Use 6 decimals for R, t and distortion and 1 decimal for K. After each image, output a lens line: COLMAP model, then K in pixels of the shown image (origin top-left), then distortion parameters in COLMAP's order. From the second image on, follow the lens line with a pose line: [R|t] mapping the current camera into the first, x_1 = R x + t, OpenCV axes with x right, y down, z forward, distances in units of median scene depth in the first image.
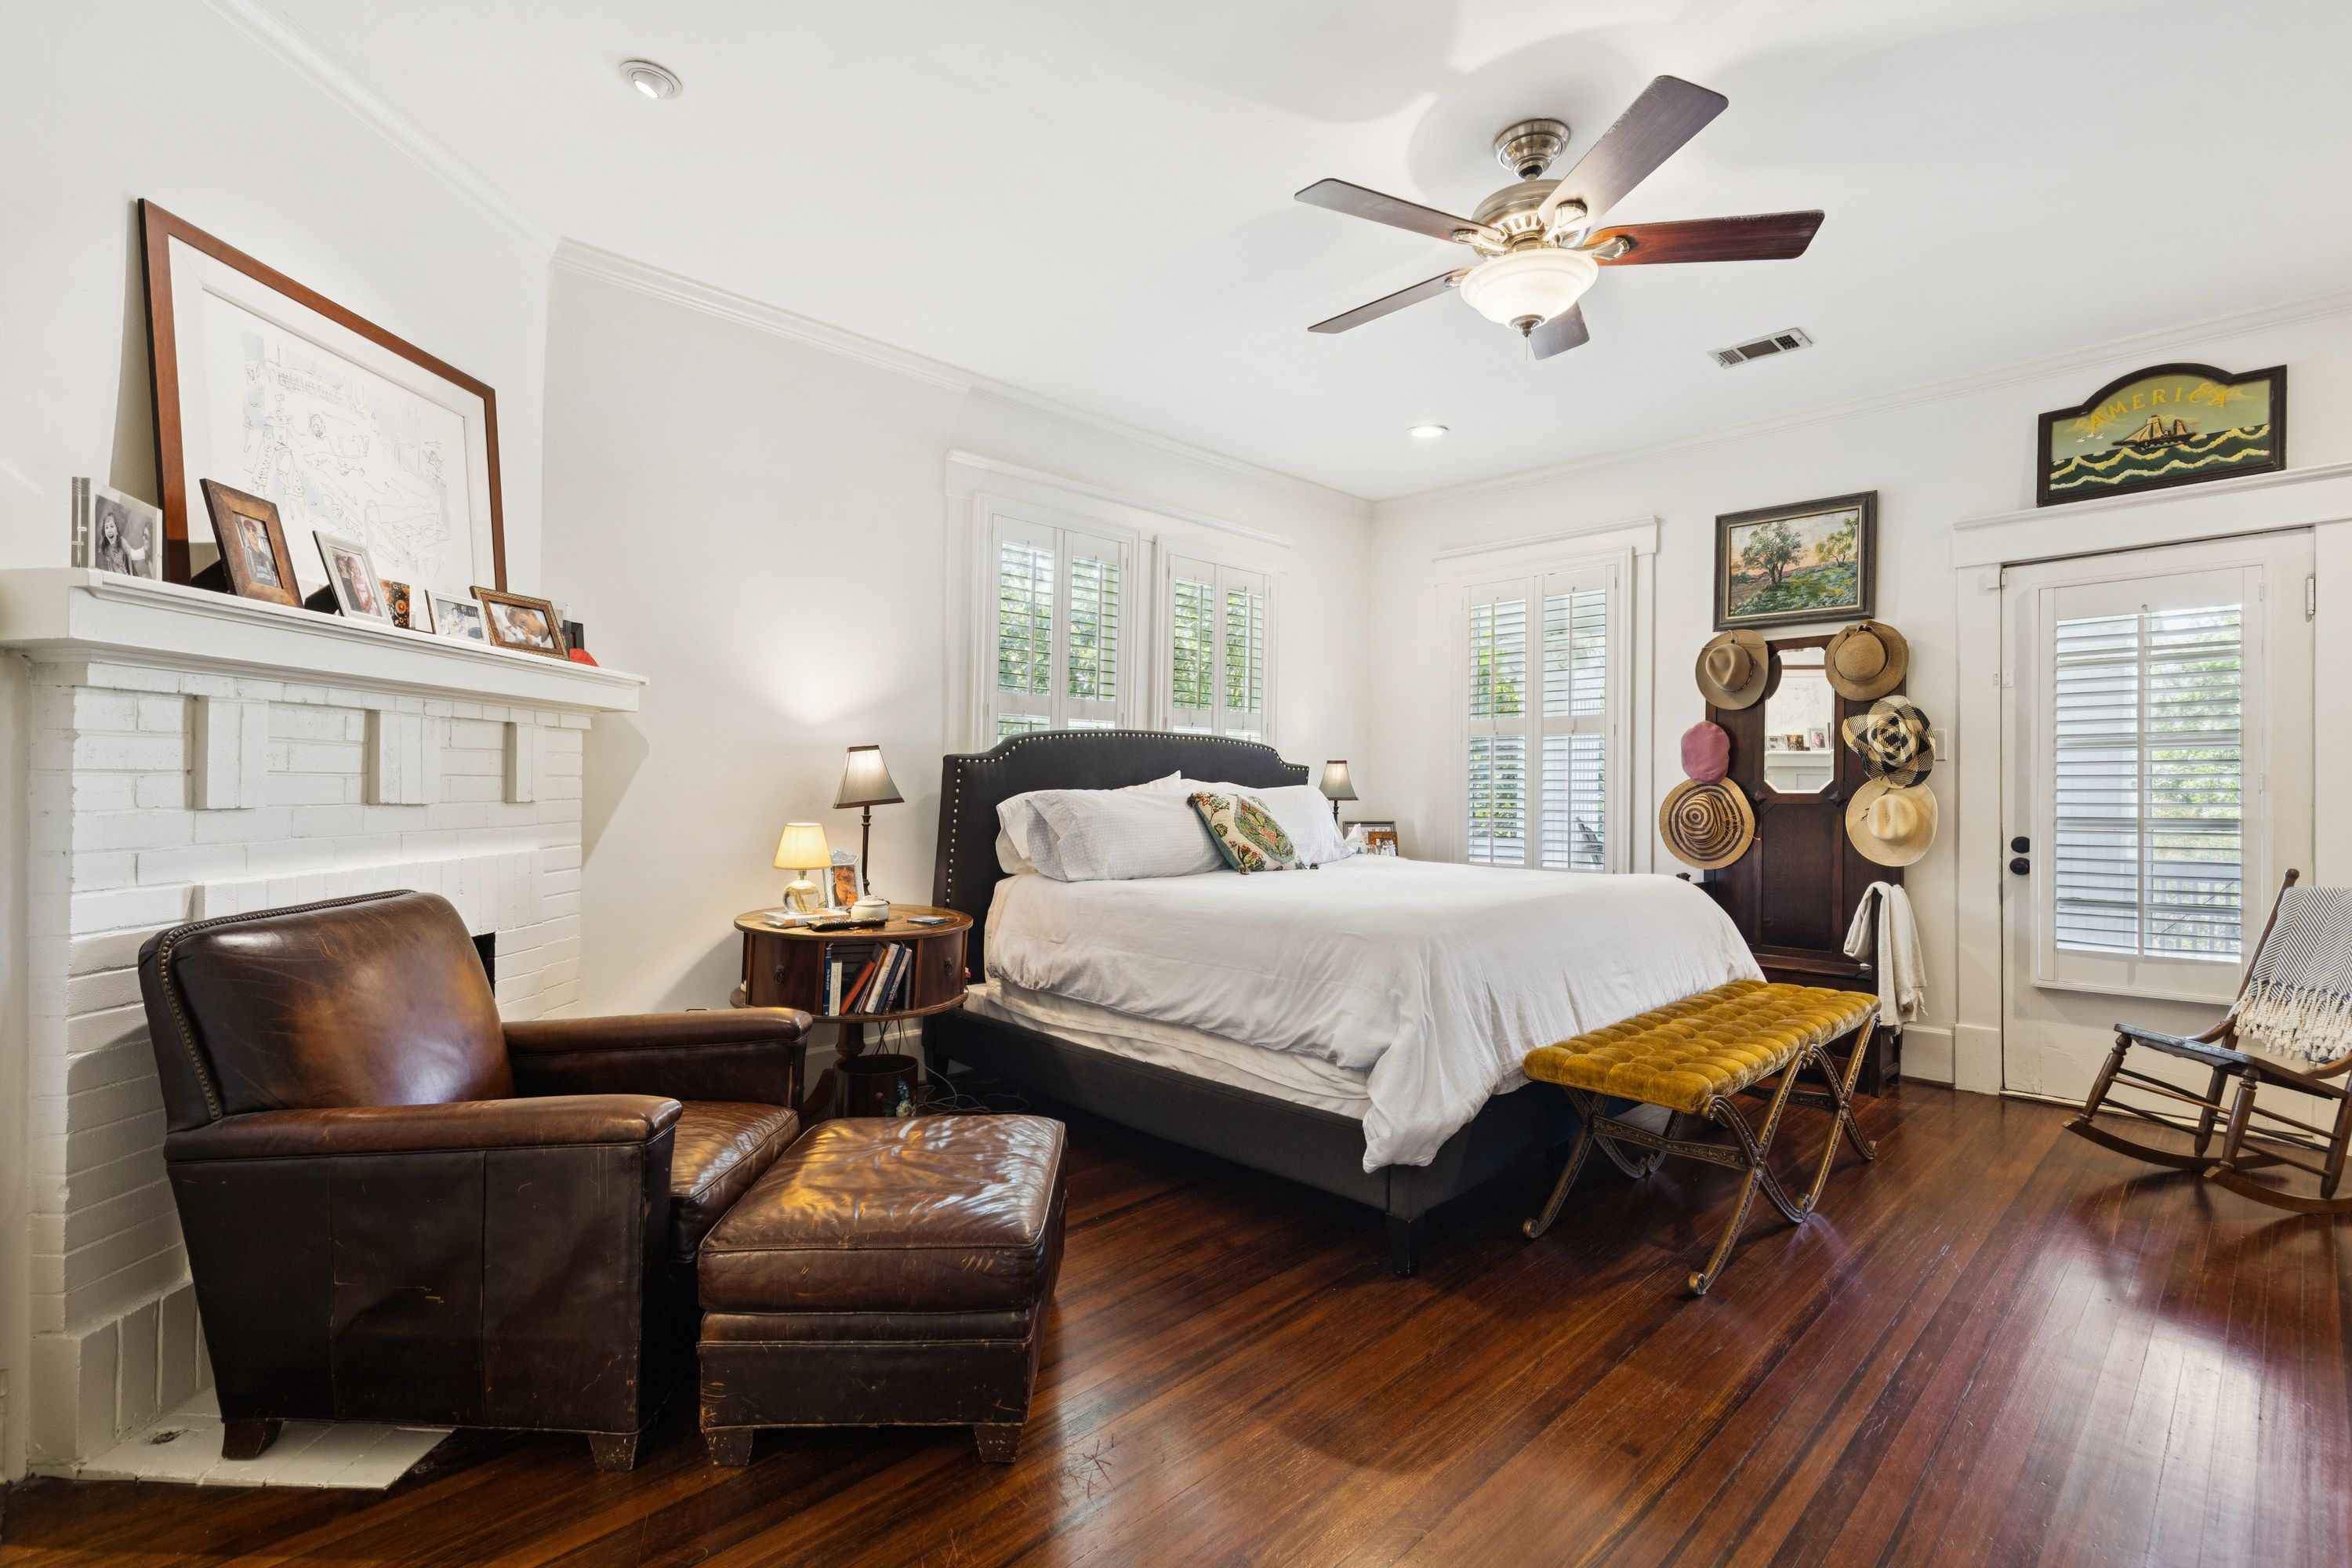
lens RADIAL K [[1074.3, 0, 1182.2], [0, 1074.3, 789.8], [0, 0, 1]] dist [0.008361, -0.001312]
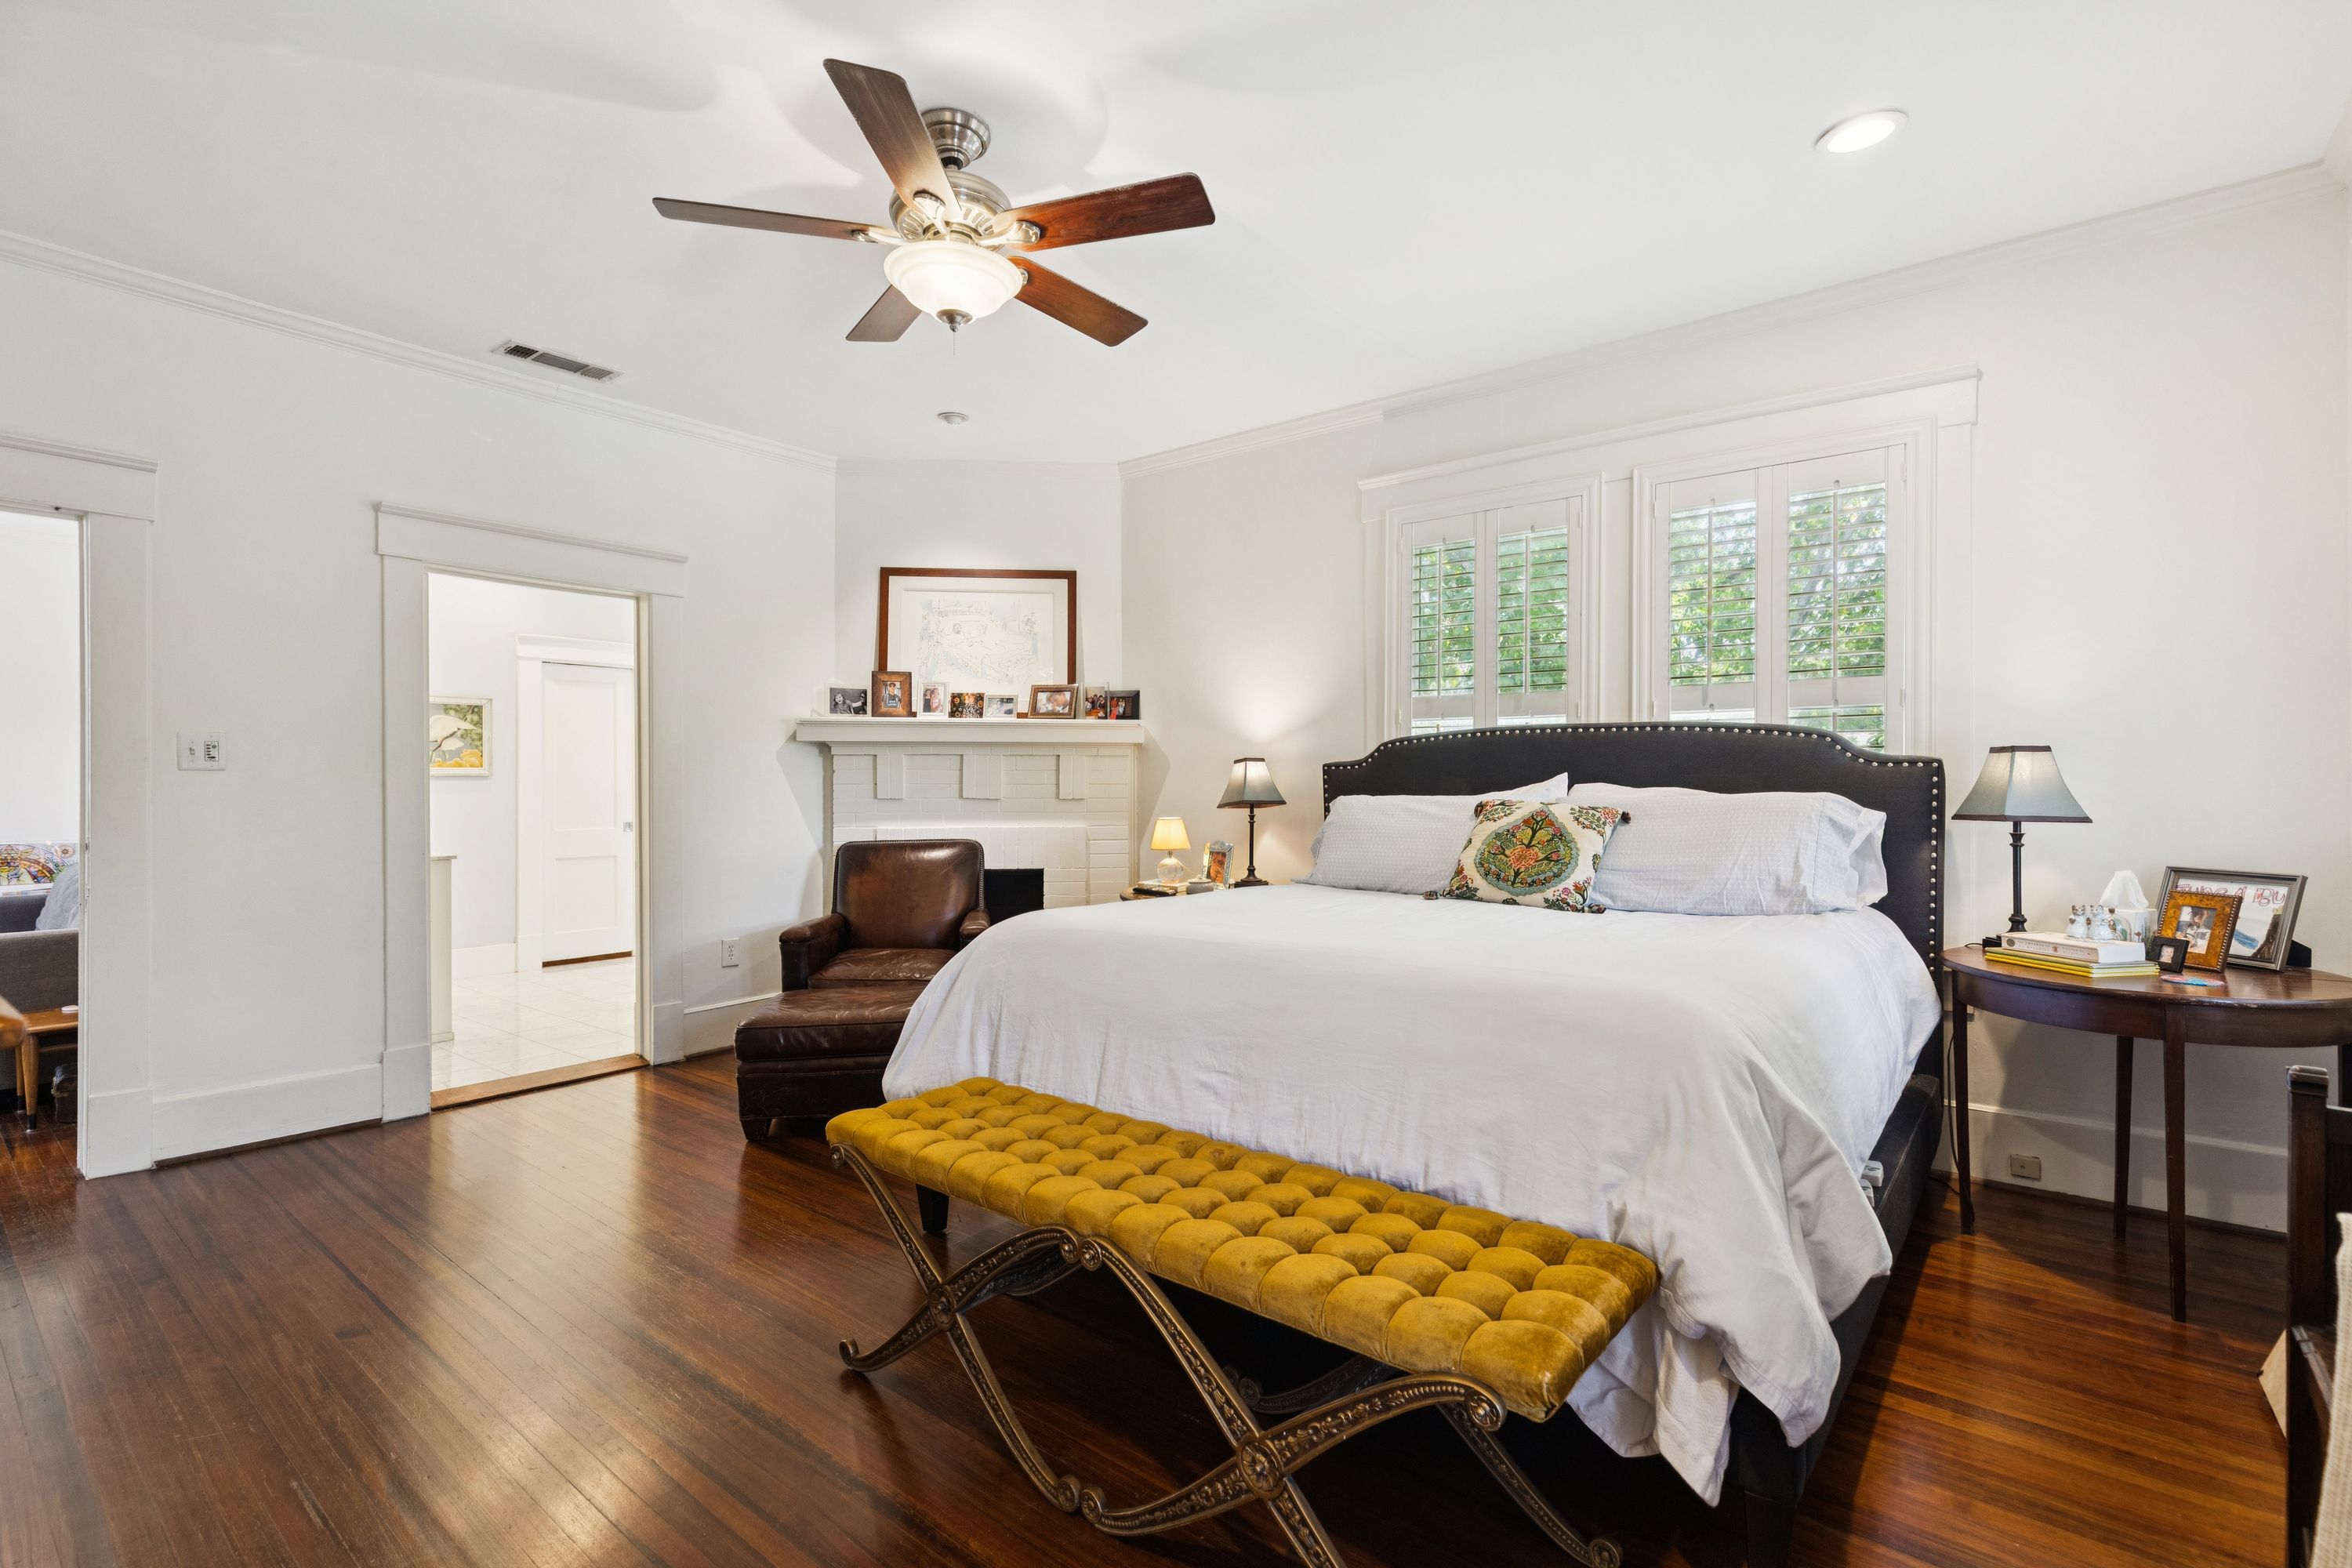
lens RADIAL K [[1074.3, 0, 1182.2], [0, 1074.3, 789.8], [0, 0, 1]] dist [0.008361, -0.001312]
pose [[0.107183, 0.001063, -0.994239, 1.173351], [-0.008151, 0.999967, 0.000190, -0.005943], [0.994206, 0.008084, 0.107188, 0.986803]]
